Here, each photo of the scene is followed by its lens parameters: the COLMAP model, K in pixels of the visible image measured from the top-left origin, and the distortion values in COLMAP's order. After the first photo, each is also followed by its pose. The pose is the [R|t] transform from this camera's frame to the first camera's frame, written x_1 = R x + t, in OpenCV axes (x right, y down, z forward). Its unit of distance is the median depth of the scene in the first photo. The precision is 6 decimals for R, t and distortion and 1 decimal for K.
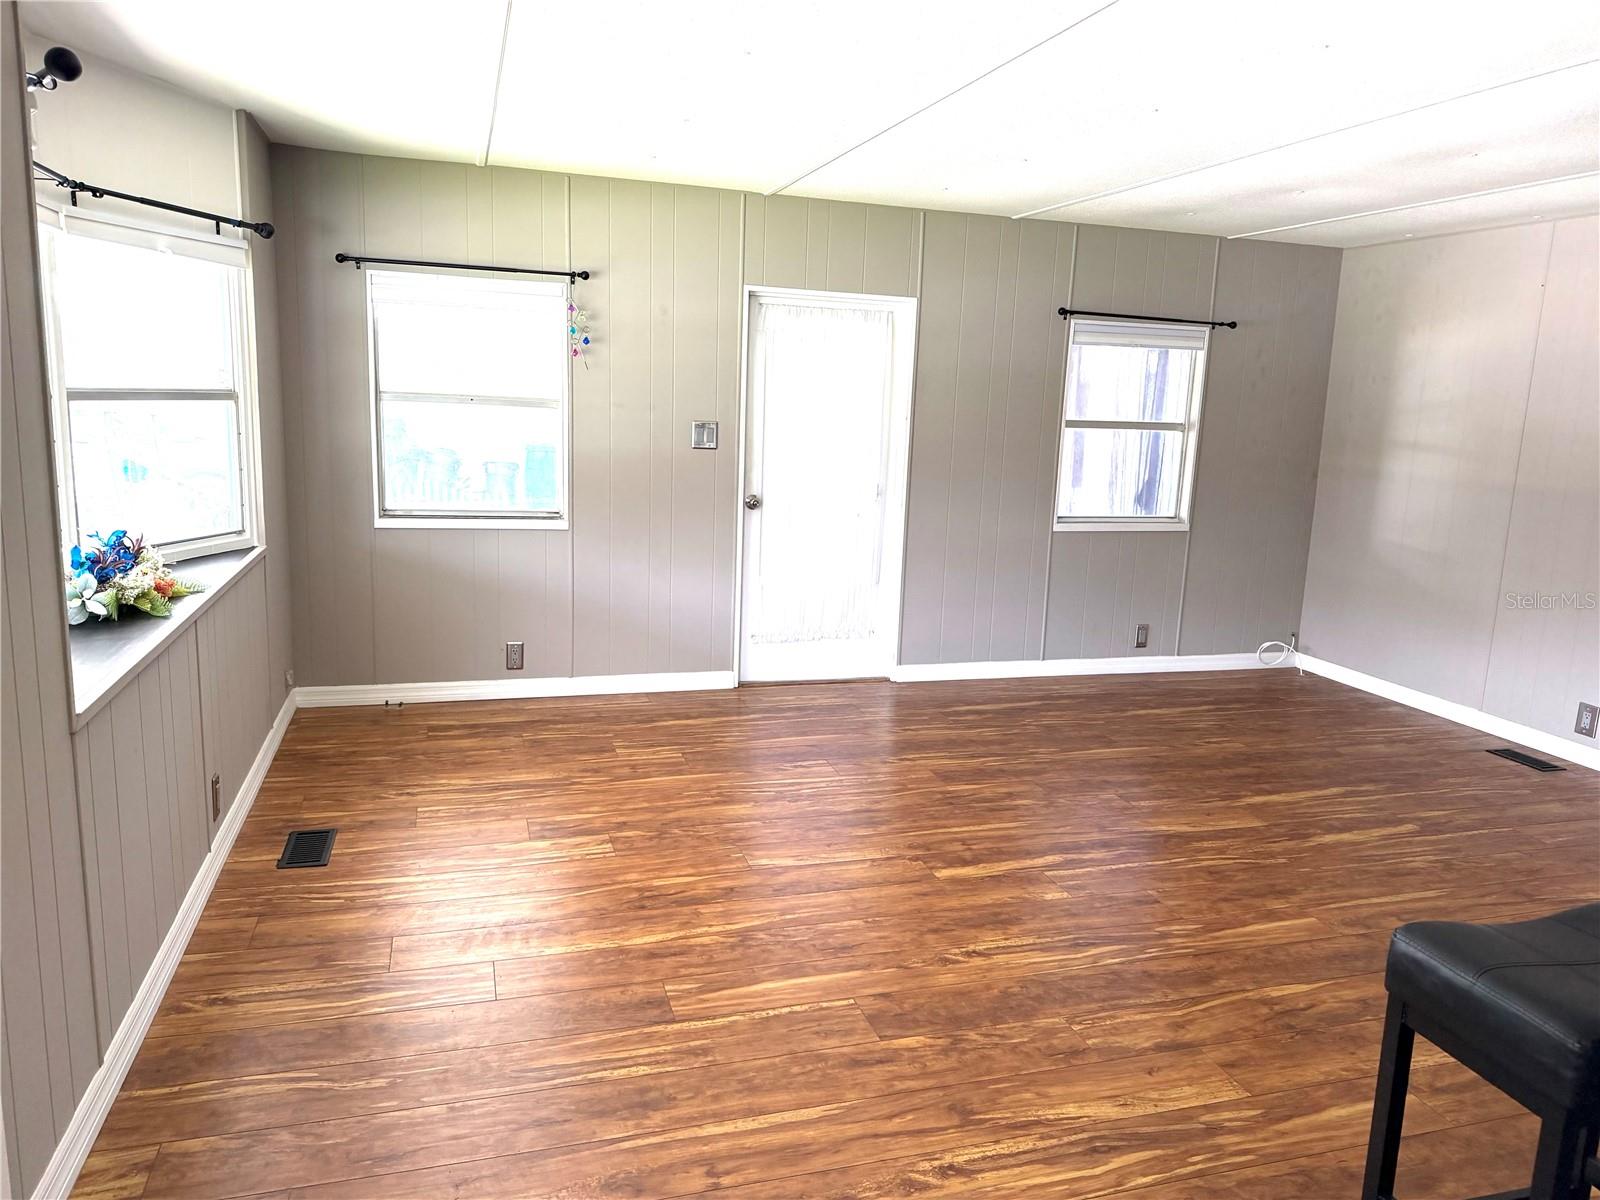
lens RADIAL K [[1132.4, 0, 823.4], [0, 1132.4, 575.5], [0, 0, 1]] dist [0.114933, -0.195971]
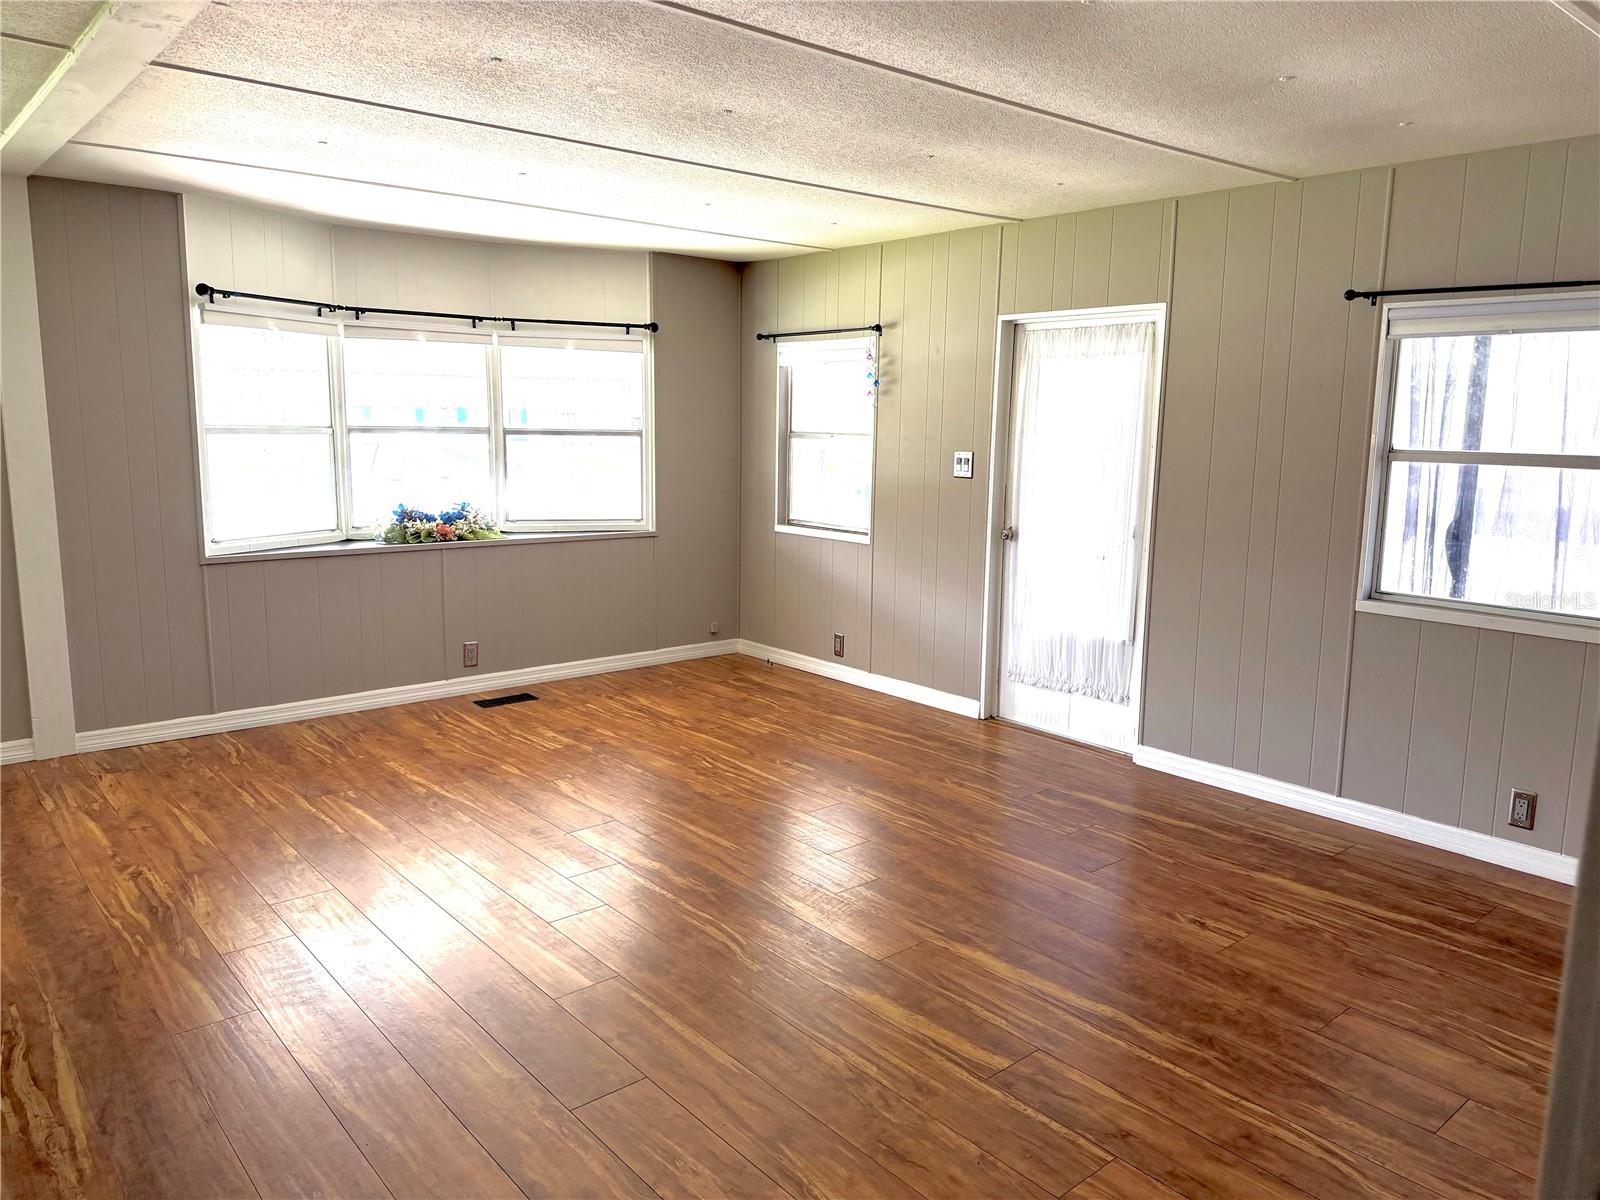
lens RADIAL K [[1132.4, 0, 823.4], [0, 1132.4, 575.5], [0, 0, 1]] dist [0.114933, -0.195971]
pose [[0.388057, 0.093465, -0.916884, 0.859901], [-0.142660, 0.988946, 0.040432, -0.051457], [0.910527, 0.115113, 0.397101, 0.519754]]
